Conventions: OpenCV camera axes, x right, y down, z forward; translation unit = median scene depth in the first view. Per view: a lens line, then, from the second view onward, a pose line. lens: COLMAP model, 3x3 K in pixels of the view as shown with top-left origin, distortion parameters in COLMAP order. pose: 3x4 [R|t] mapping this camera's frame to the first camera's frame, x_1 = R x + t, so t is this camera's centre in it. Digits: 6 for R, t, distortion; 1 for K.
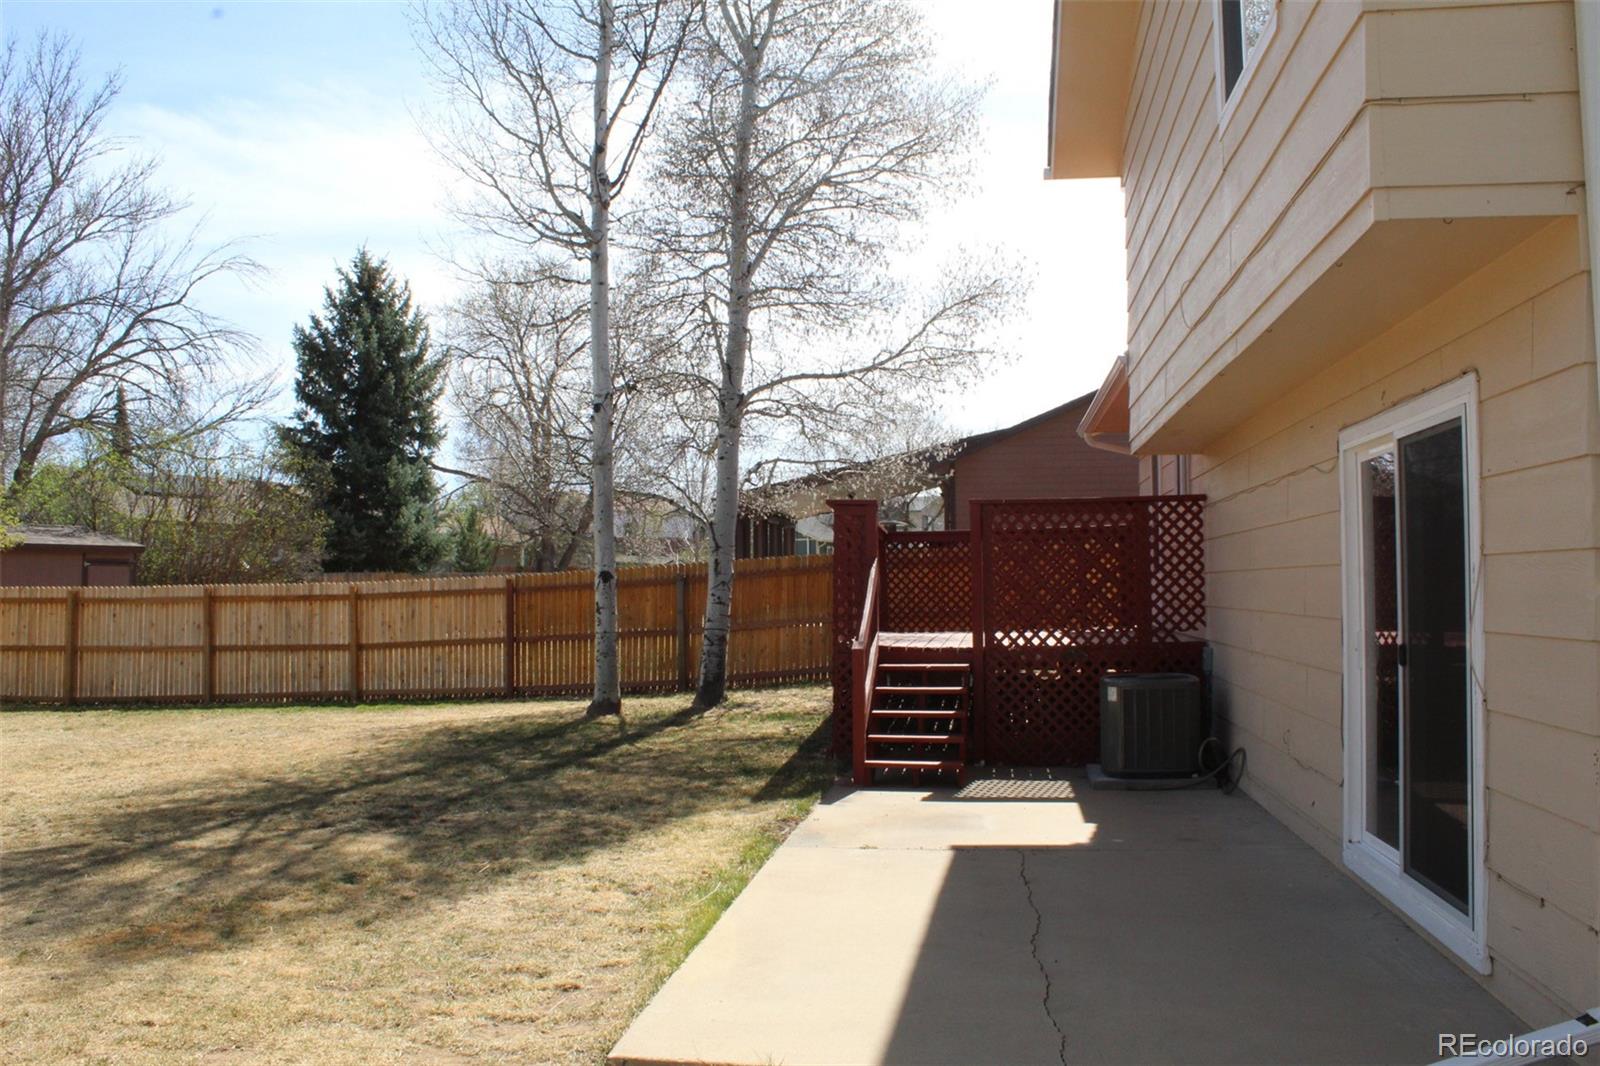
lens RADIAL K [[1329.6, 0, 800.0], [0, 1329.6, 533.0], [0, 0, 1]] dist [-0.164603, 0.147190]
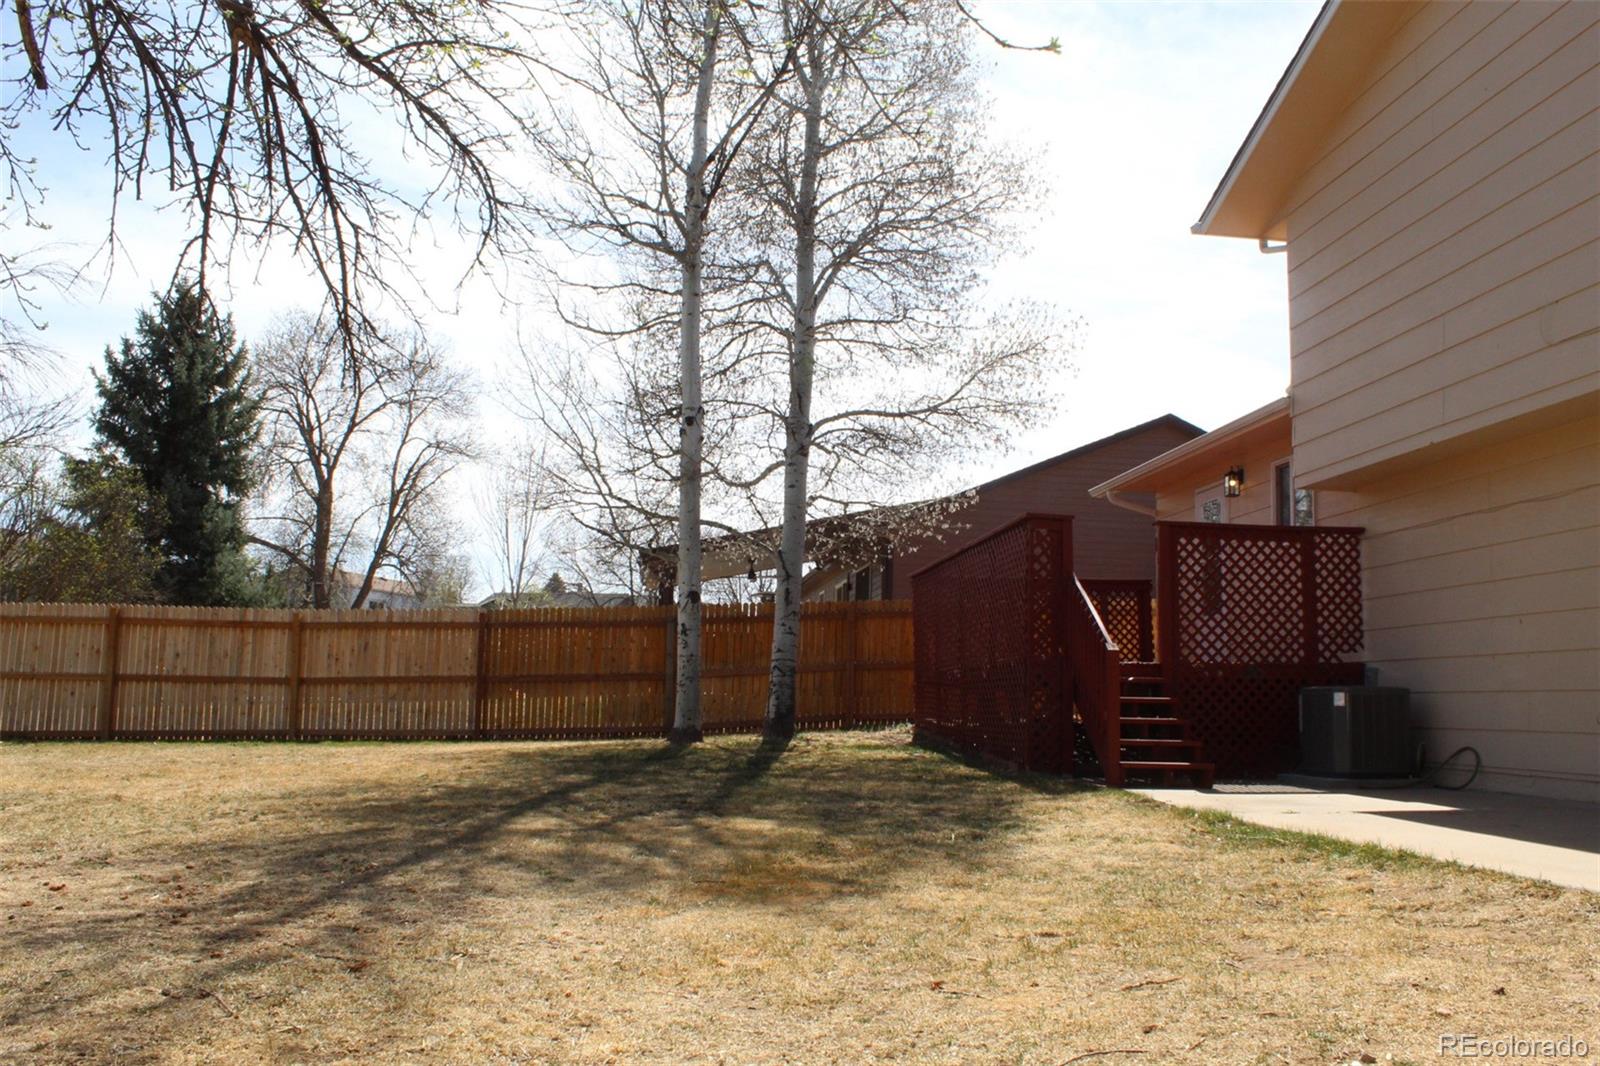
lens RADIAL K [[1329.6, 0, 800.0], [0, 1329.6, 533.0], [0, 0, 1]] dist [-0.164603, 0.147190]
pose [[0.968929, 0.061897, 0.239467, -0.286177], [-0.042037, 0.995306, -0.087177, 0.063003], [-0.243739, 0.074401, 0.966983, 0.051920]]
